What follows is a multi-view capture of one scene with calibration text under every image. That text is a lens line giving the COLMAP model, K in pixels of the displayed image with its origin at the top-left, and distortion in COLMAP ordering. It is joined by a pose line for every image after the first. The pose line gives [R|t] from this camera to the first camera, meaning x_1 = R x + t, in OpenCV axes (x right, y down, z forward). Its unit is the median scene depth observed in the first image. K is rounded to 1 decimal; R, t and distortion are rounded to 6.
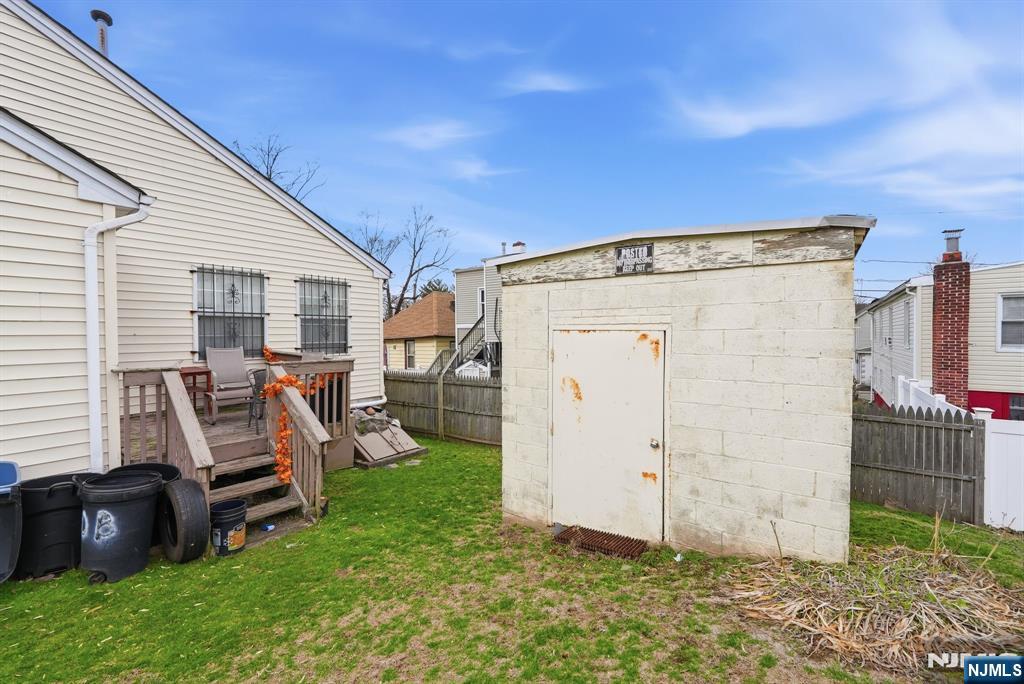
lens RADIAL K [[421.0, 0, 512.3], [0, 421.0, 340.4], [0, 0, 1]] dist [-0.002078, -0.000068]
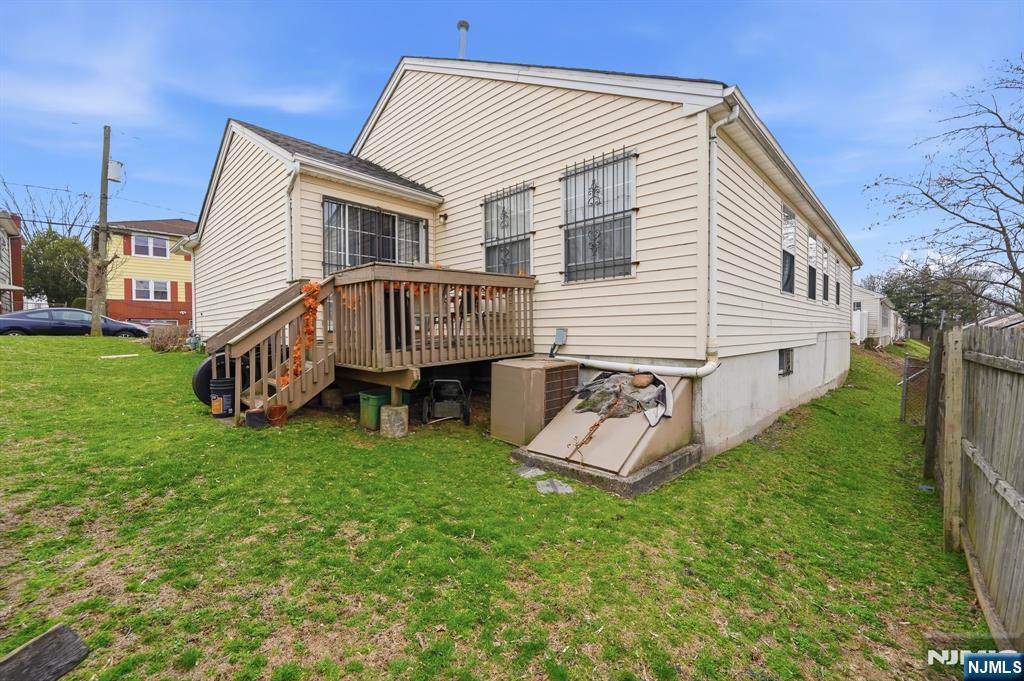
lens RADIAL K [[421.0, 0, 511.5], [0, 421.0, 337.8], [0, 0, 1]] dist [-0.002078, -0.000068]
pose [[-0.125470, 0.012910, -0.992013, 0.398019], [-0.010340, 0.999844, 0.014320, 0.218520], [0.992044, 0.012054, -0.125317, 1.805154]]
